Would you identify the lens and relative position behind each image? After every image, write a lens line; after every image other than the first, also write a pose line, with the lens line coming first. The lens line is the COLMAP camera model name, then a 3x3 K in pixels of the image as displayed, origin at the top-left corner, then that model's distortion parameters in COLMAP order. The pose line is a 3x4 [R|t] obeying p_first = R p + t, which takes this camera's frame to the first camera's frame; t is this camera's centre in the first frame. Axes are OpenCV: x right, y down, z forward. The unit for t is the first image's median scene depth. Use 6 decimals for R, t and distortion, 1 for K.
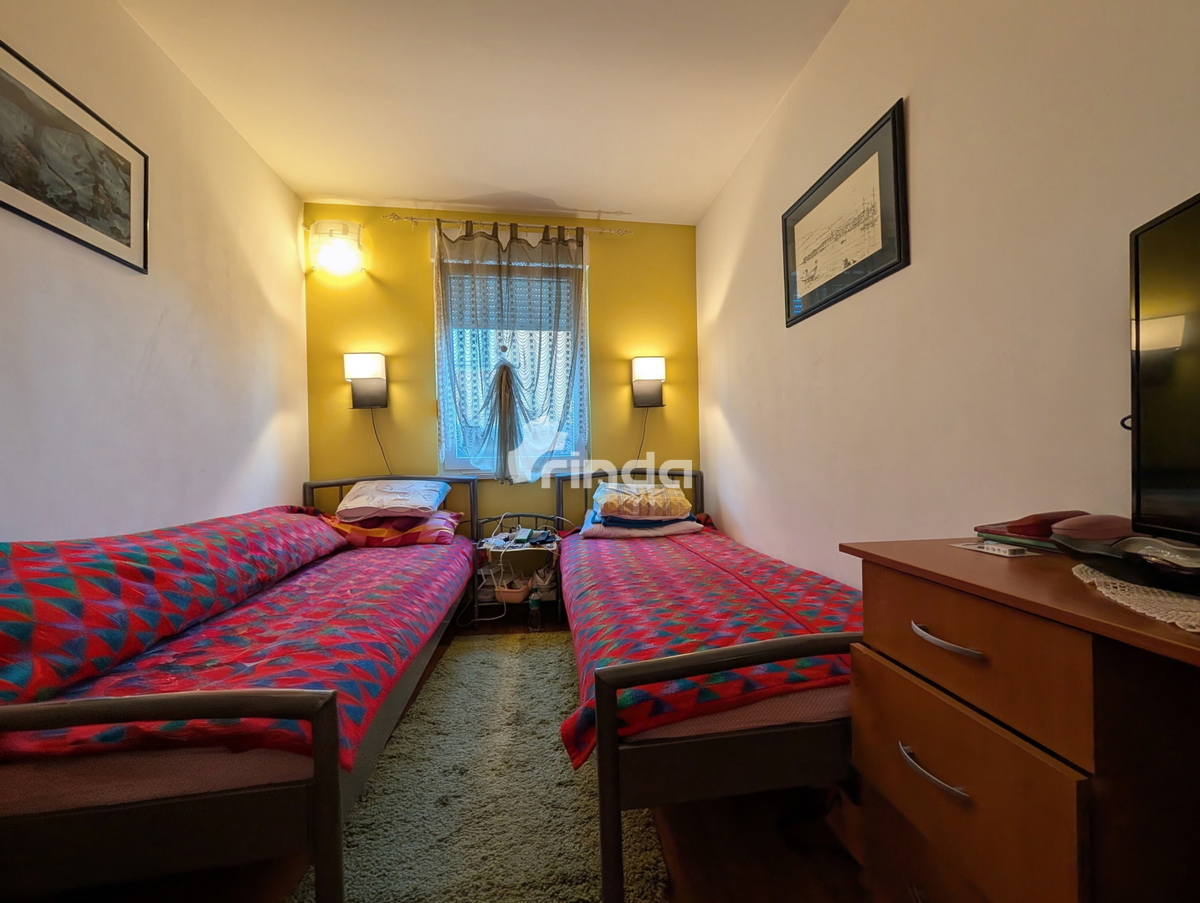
lens RADIAL K [[452.3, 0, 599.0], [0, 452.3, 455.9], [0, 0, 1]] dist [-0.001264, 0.000266]
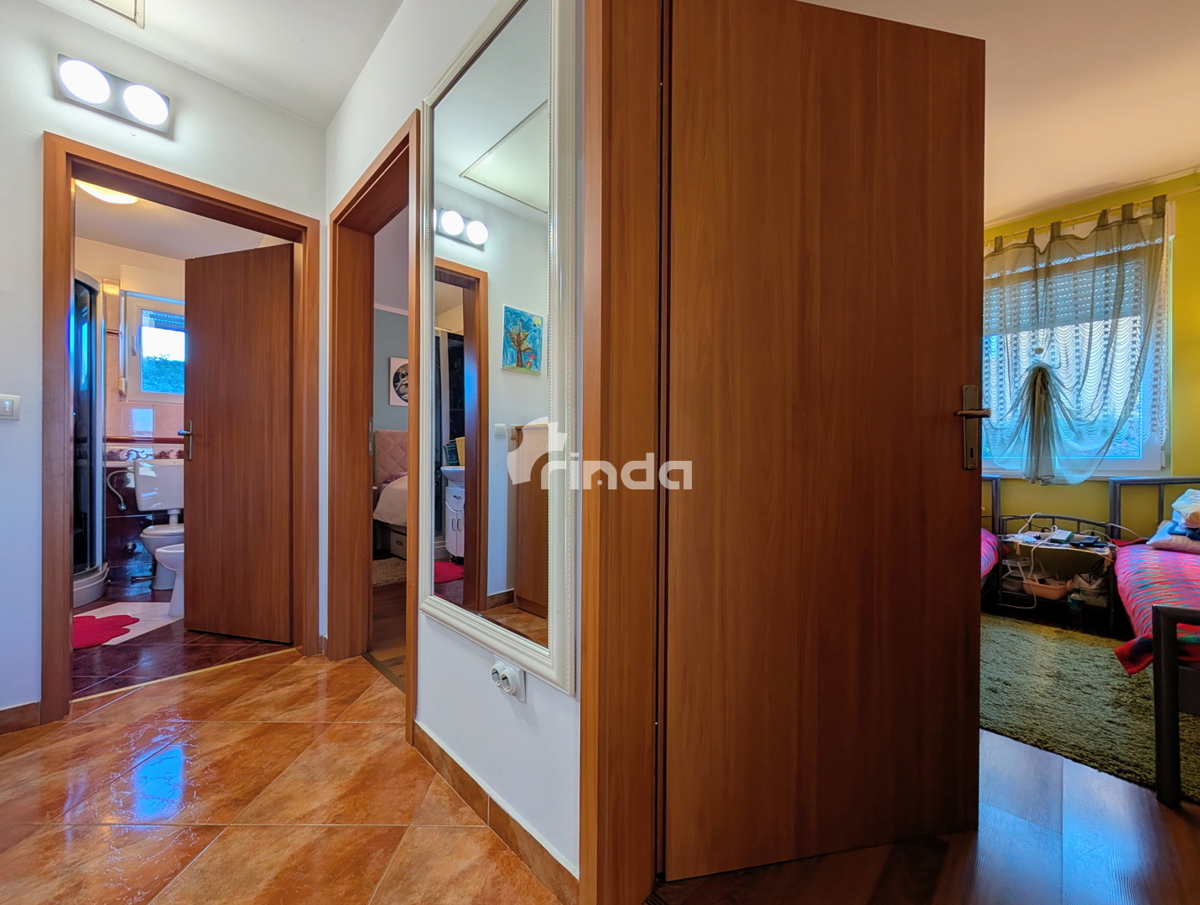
lens RADIAL K [[452.3, 0, 618.5], [0, 452.3, 459.4], [0, 0, 1]] dist [-0.001264, 0.000266]
pose [[0.605913, 0.021467, -0.795242, 0.029514], [-0.012459, 0.999769, 0.017495, 0.000841], [0.795434, -0.000693, 0.606040, -0.364212]]
